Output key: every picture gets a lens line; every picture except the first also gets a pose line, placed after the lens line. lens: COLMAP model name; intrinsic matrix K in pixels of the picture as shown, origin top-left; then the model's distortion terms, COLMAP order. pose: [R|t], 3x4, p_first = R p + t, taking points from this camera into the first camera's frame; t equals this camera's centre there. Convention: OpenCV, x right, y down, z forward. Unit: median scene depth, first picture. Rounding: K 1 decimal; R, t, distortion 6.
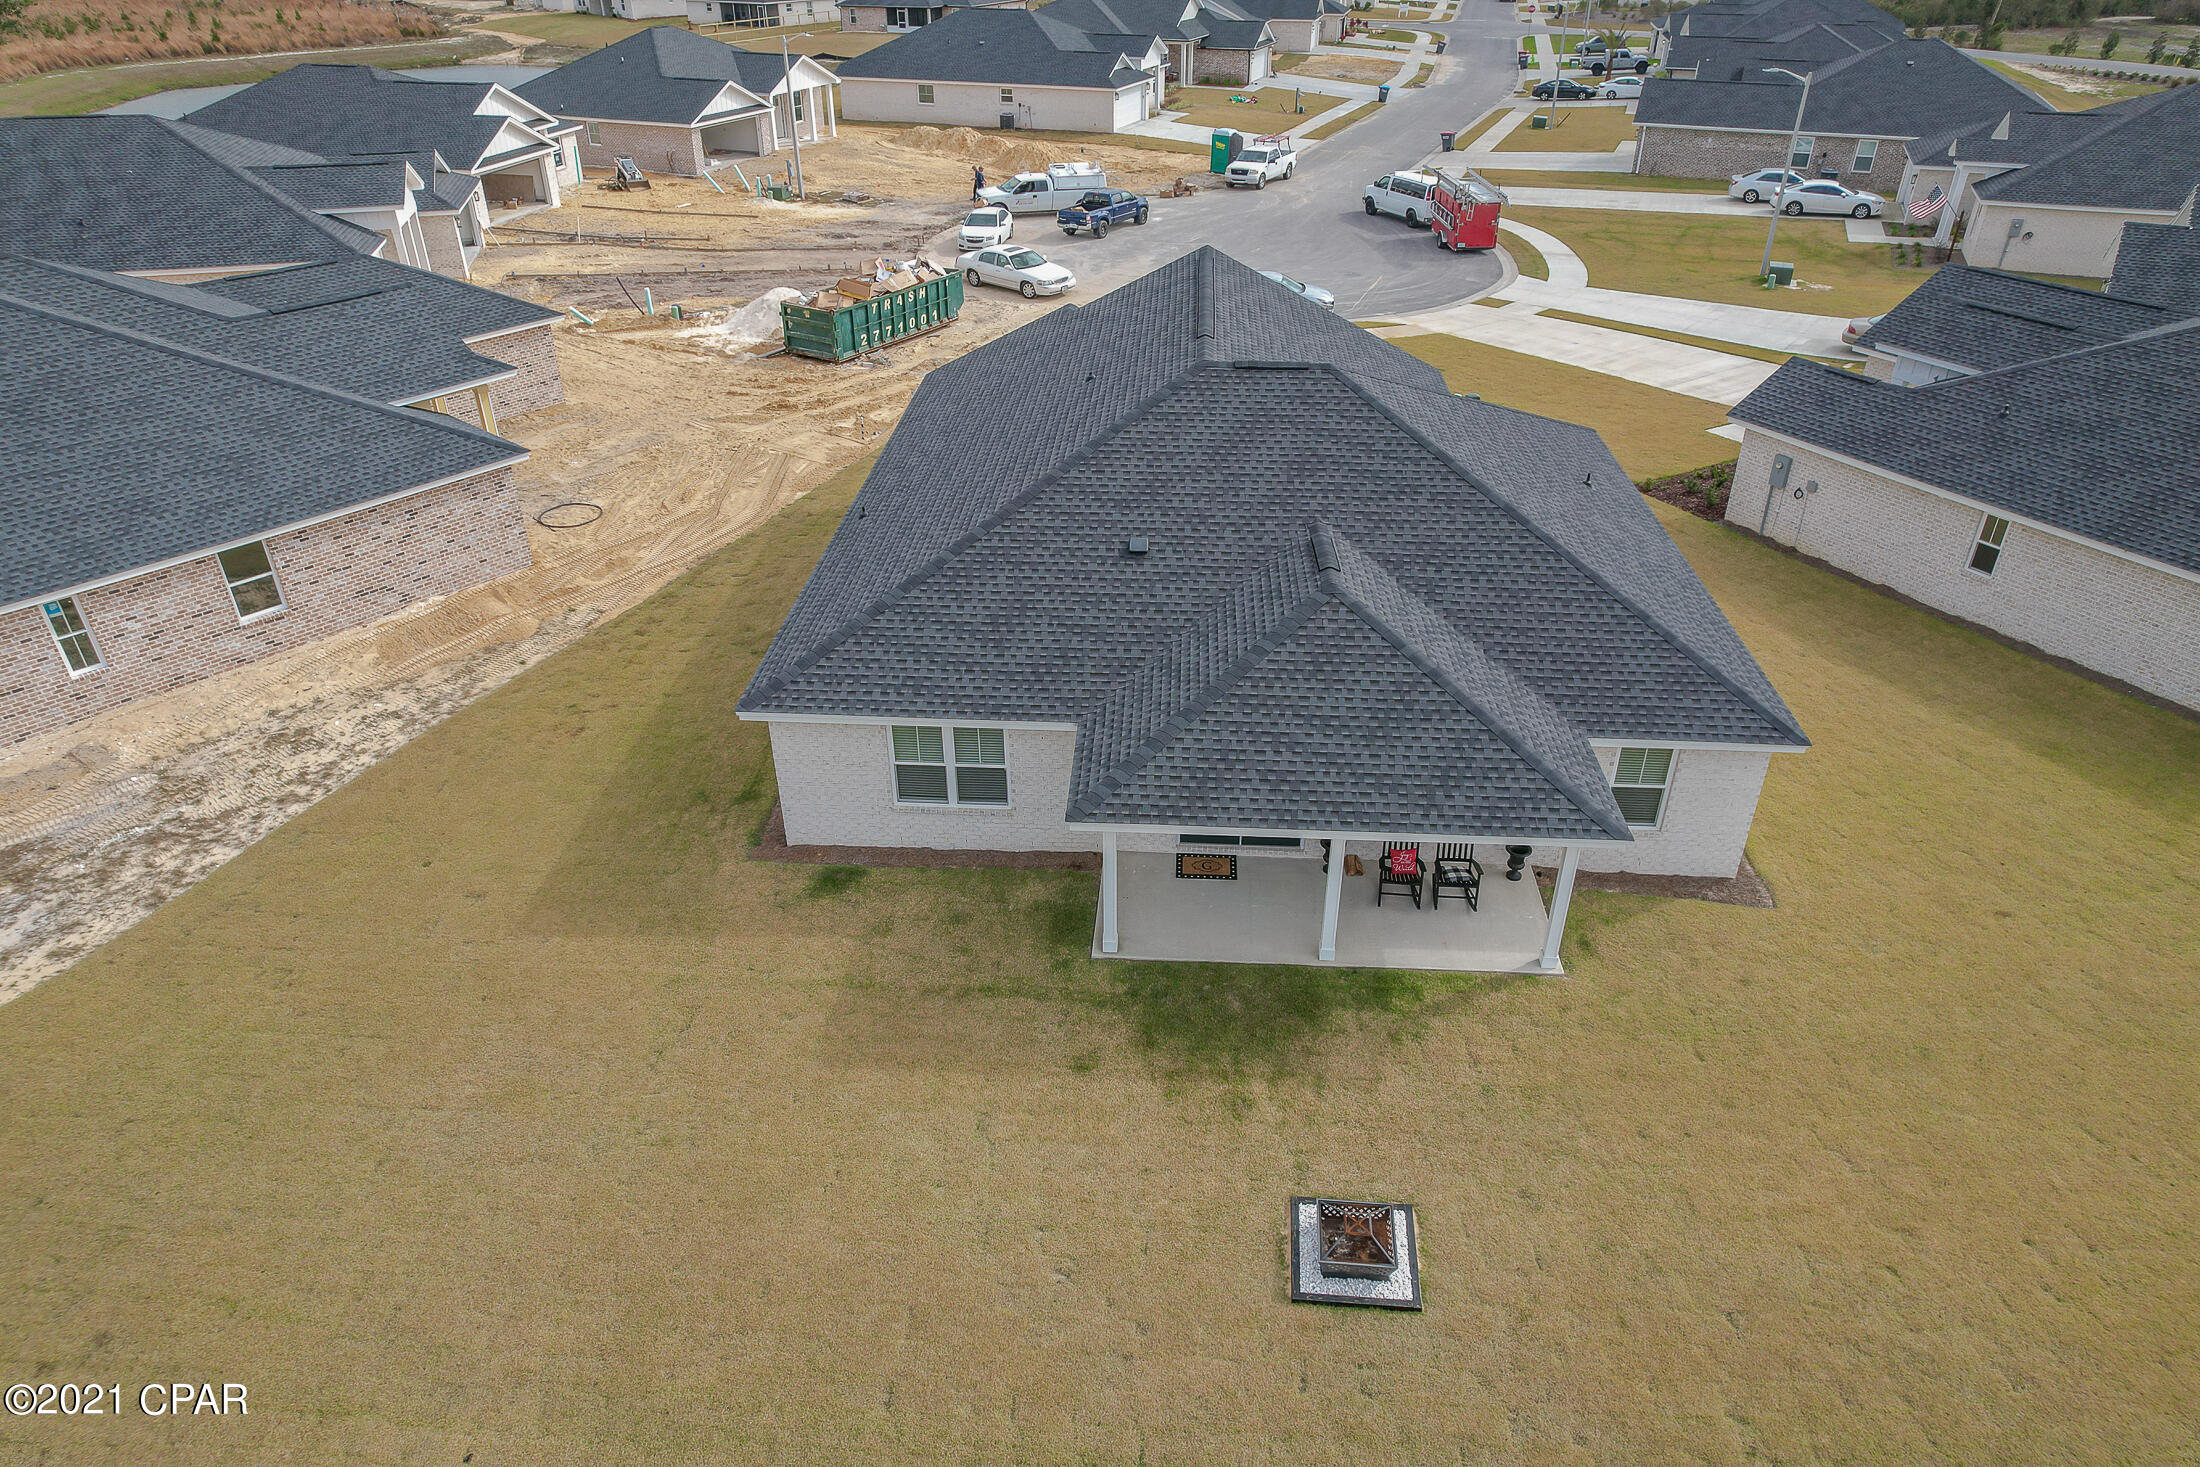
lens RADIAL K [[1406.6, 0, 1105.4], [0, 1406.6, 749.3], [0, 0, 1]] dist [-0.073774, 0.066657]
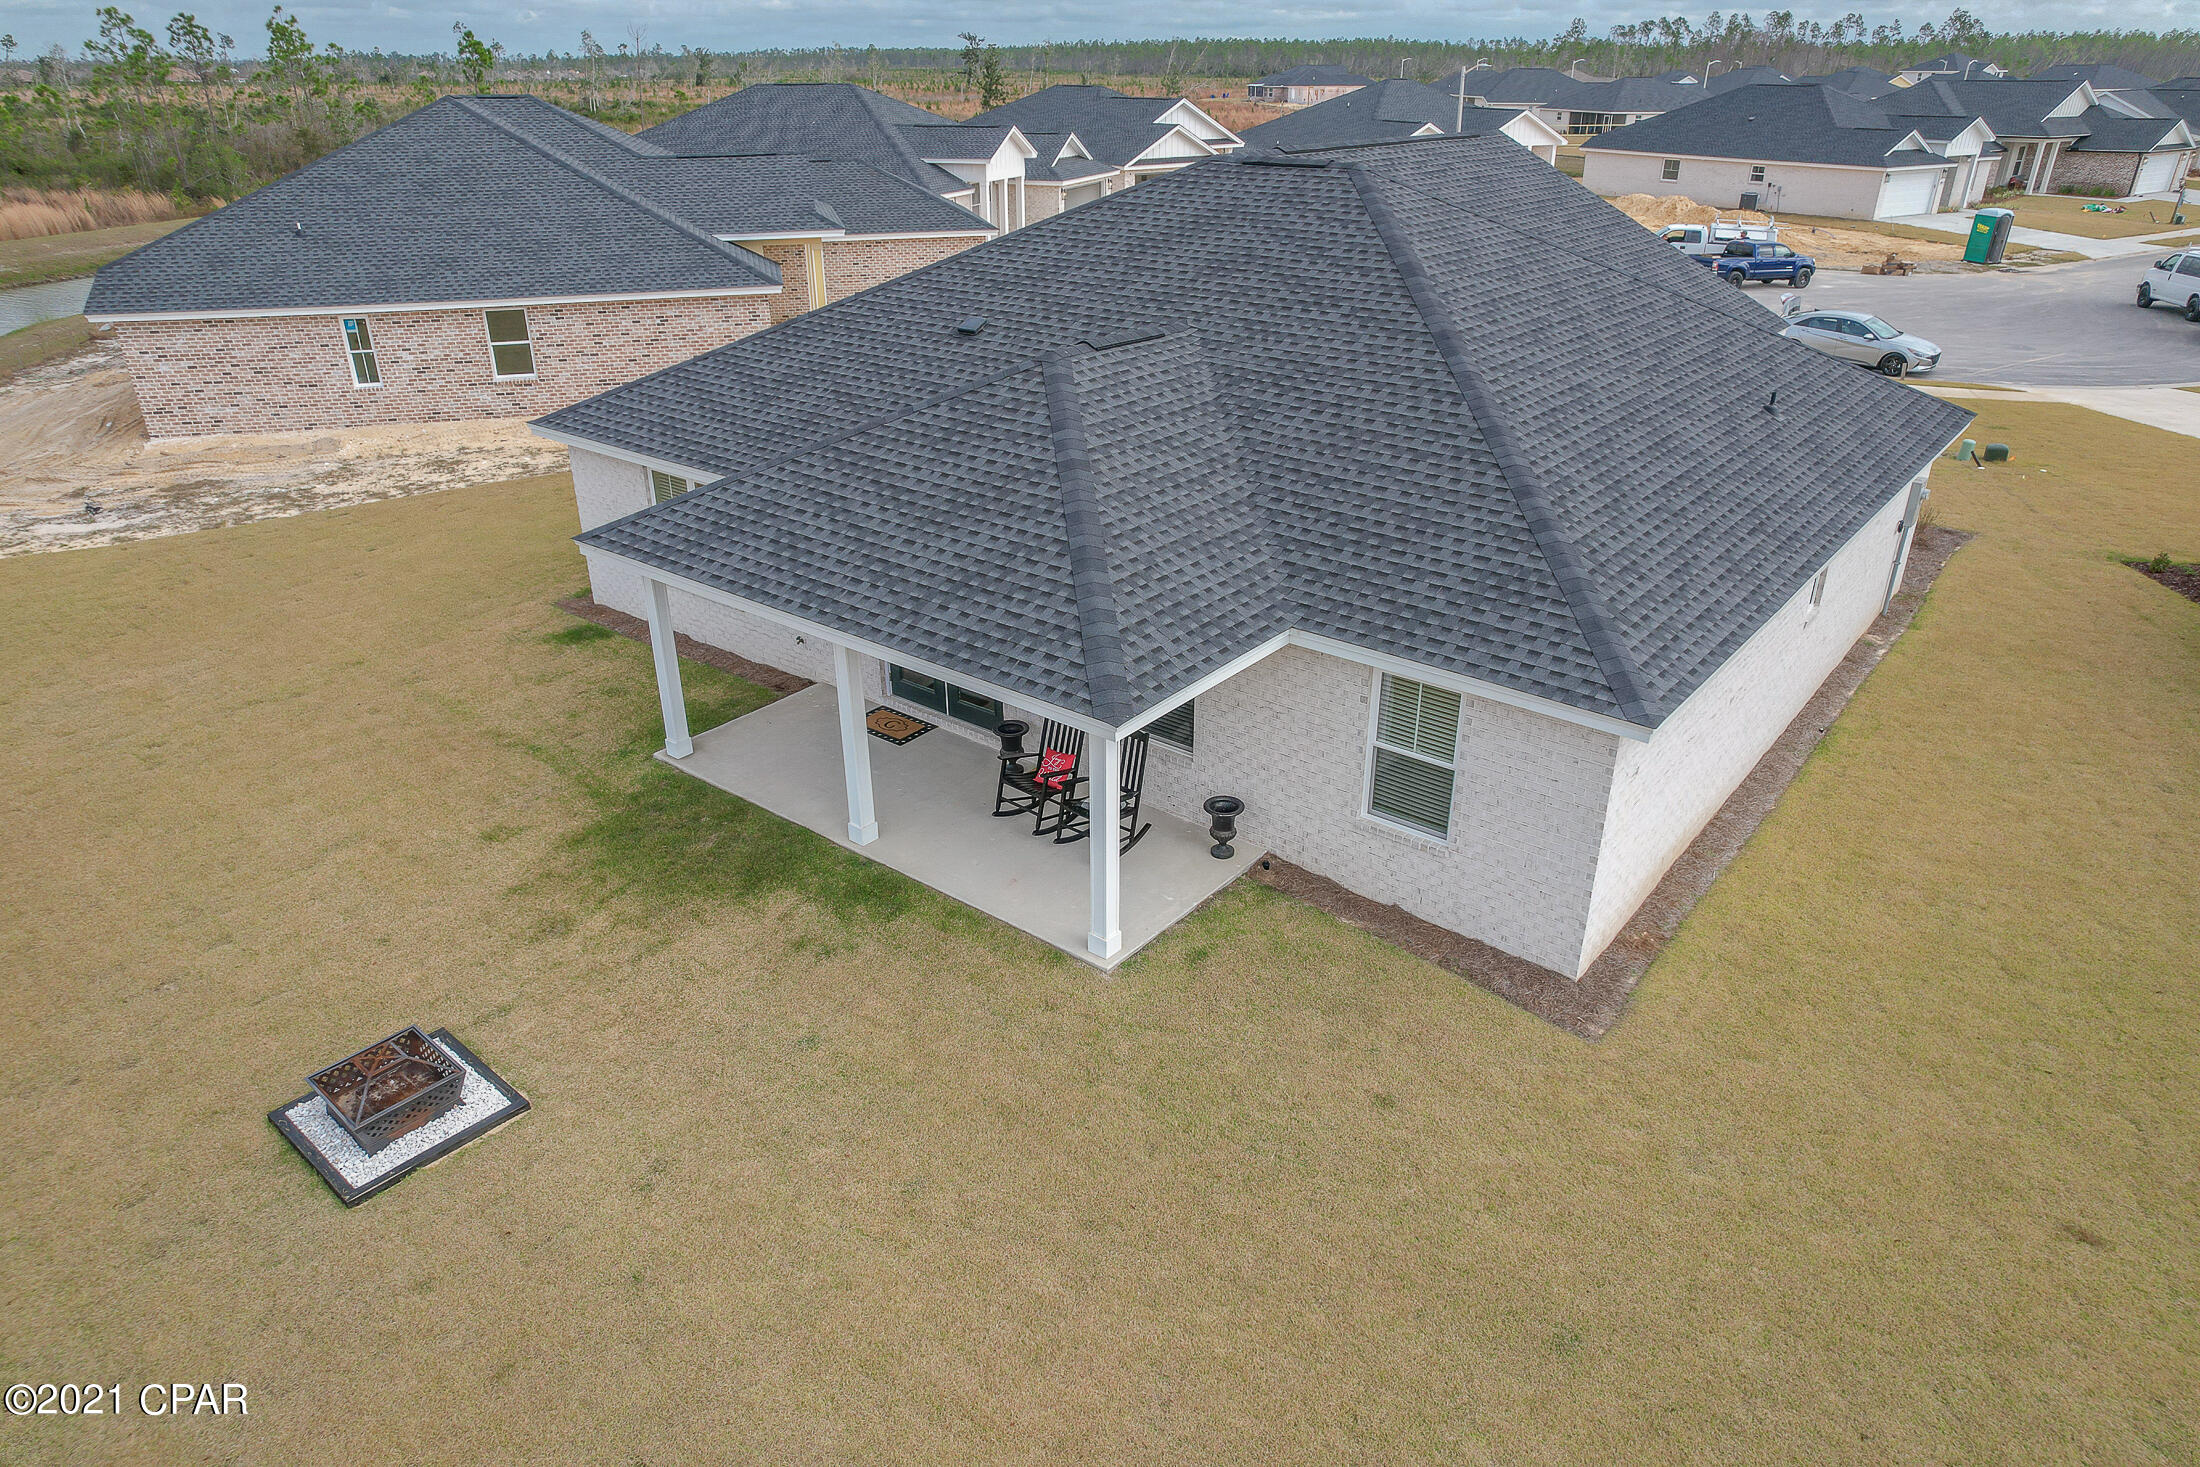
lens RADIAL K [[1406.6, 0, 1105.4], [0, 1406.6, 749.3], [0, 0, 1]] dist [-0.073774, 0.066657]
pose [[0.817210, 0.259149, -0.514791, 0.472392], [-0.307853, 0.951384, -0.009773, 0.057079], [0.487231, 0.166466, 0.857260, 0.344832]]
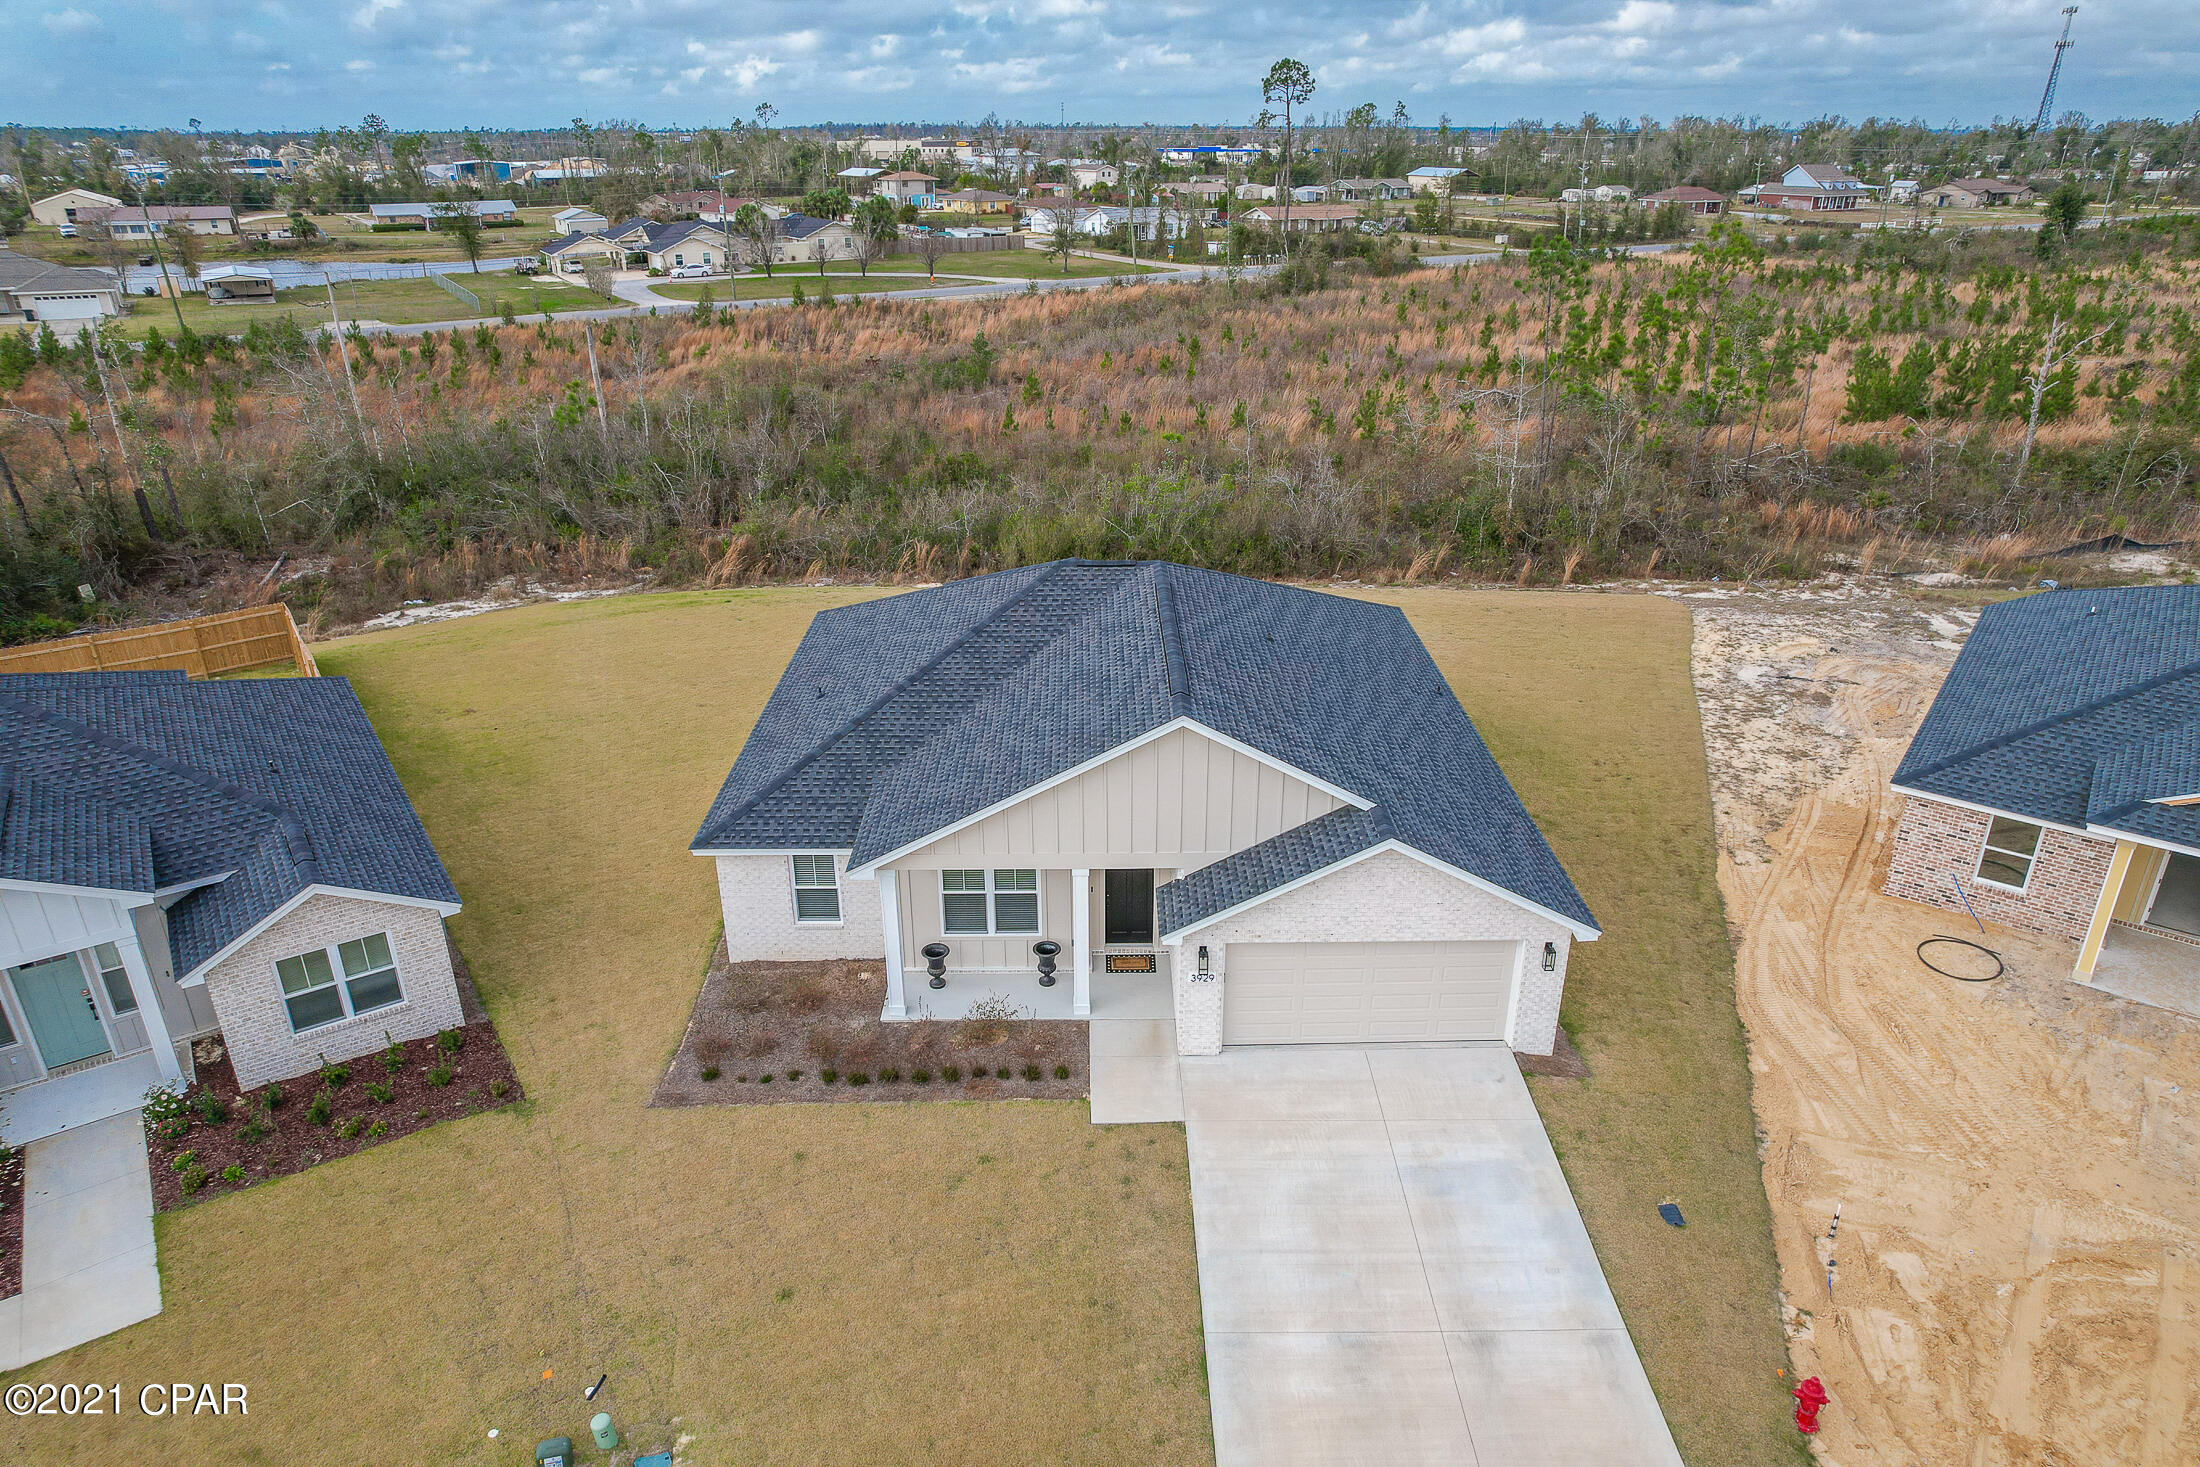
lens RADIAL K [[1406.6, 0, 1105.4], [0, 1406.6, 749.3], [0, 0, 1]] dist [-0.073774, 0.066657]
pose [[-0.997258, 0.033438, -0.066015, 0.197073], [-0.036318, 0.556106, 0.830317, -1.148913], [0.064476, 0.830438, -0.553367, 1.725230]]
